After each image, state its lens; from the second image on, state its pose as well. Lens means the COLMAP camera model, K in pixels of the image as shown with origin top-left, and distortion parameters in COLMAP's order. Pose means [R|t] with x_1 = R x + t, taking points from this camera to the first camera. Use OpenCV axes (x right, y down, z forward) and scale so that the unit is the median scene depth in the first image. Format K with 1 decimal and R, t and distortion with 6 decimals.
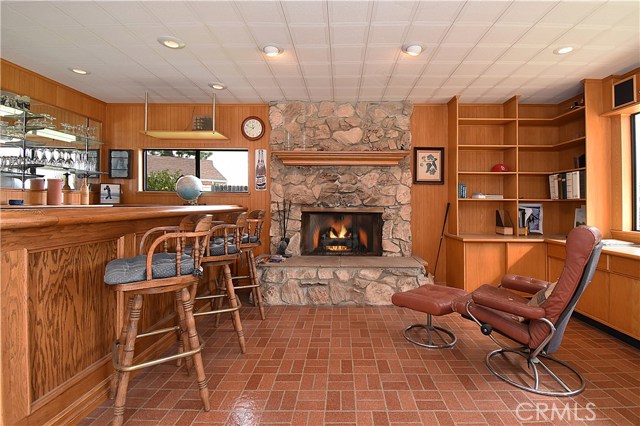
lens RADIAL K [[316.4, 0, 330.8], [0, 316.4, 197.3], [0, 0, 1]] dist [0.002641, -0.029646]
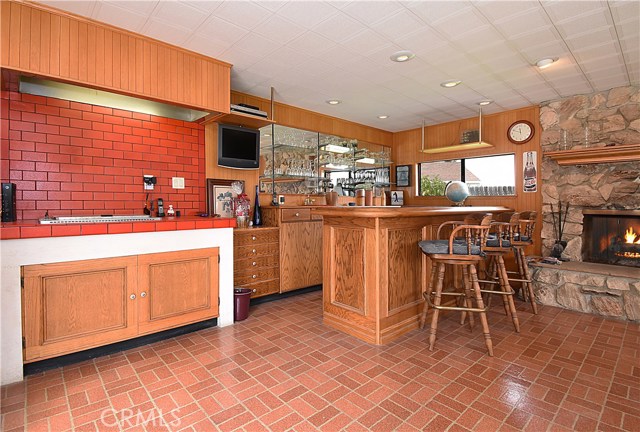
lens RADIAL K [[301.5, 0, 305.8], [0, 301.5, 203.6], [0, 0, 1]] dist [0.013159, -0.018156]
pose [[0.668431, -0.001908, -0.743772, 0.019844], [0.012389, 0.999887, 0.008568, -0.003130], [0.743671, -0.014942, 0.668378, -0.192991]]
